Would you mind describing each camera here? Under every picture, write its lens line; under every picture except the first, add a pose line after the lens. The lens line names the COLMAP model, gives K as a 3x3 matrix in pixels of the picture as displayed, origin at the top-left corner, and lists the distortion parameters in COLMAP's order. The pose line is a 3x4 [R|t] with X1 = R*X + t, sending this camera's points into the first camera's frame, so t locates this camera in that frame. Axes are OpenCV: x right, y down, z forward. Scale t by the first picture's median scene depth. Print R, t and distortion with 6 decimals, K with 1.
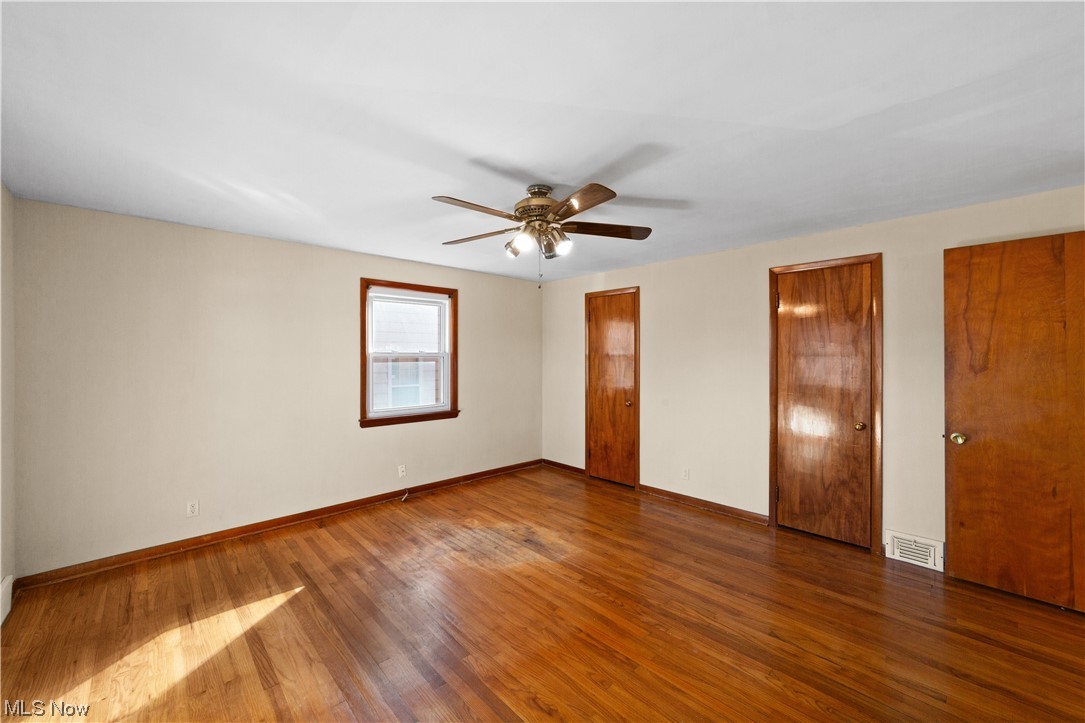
lens RADIAL K [[426.4, 0, 546.3], [0, 426.4, 360.2], [0, 0, 1]] dist [-0.018881, 0.008830]
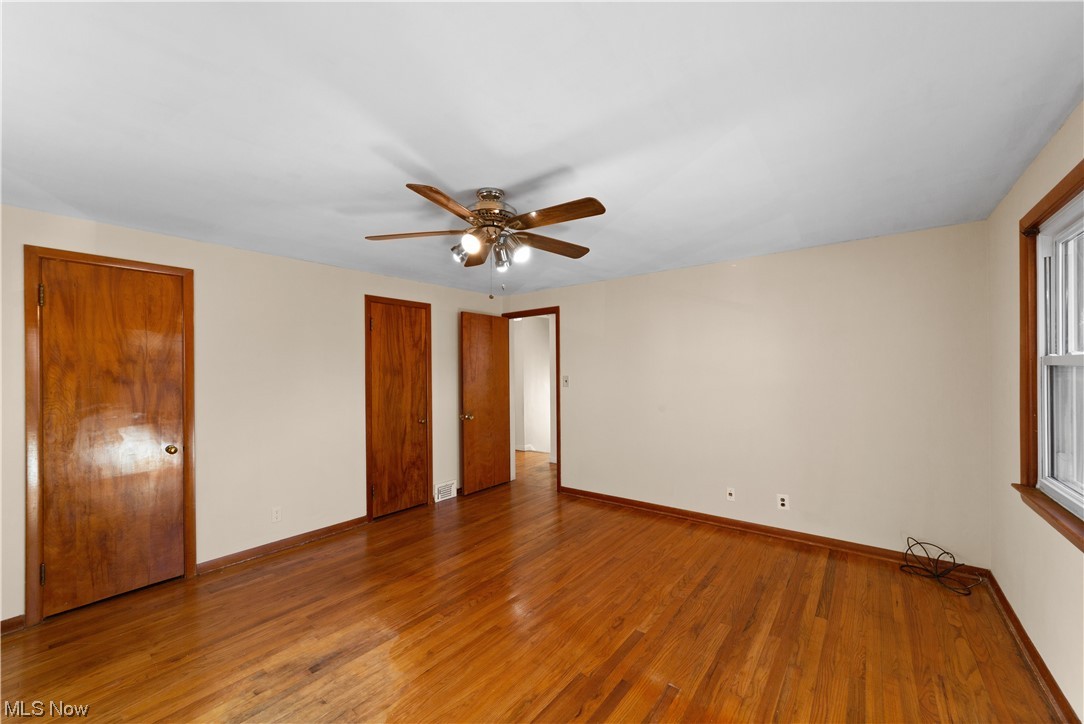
lens RADIAL K [[426.0, 0, 545.8], [0, 426.0, 360.7], [0, 0, 1]] dist [-0.018881, 0.008830]
pose [[-0.149723, 0.025685, 0.988394, -0.744635], [0.017847, 0.999570, -0.023272, -0.006204], [-0.988567, 0.014156, -0.150117, 0.781121]]
